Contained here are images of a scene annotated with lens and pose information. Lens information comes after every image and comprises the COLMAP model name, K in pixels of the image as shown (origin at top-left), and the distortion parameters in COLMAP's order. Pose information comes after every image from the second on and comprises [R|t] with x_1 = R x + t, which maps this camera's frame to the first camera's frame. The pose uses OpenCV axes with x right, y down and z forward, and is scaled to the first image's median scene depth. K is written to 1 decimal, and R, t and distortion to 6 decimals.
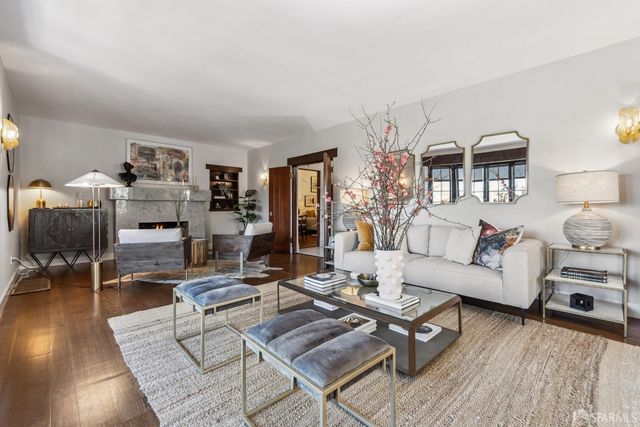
lens RADIAL K [[273.6, 0, 321.6], [0, 273.6, 209.1], [0, 0, 1]] dist [0.000420, 0.000058]
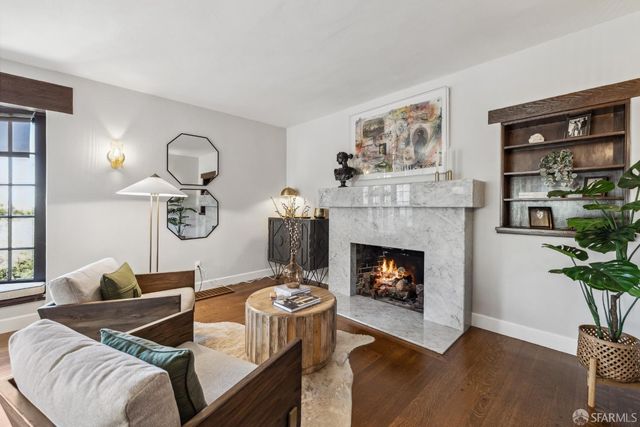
lens RADIAL K [[270.0, 0, 300.5], [0, 270.0, 210.0], [0, 0, 1]] dist [-0.021864, -0.000721]
pose [[-0.024684, 0.008002, -0.999663, -0.036279], [-0.004746, 0.999956, 0.008121, -0.028484], [0.999684, 0.004944, -0.024645, 0.830300]]
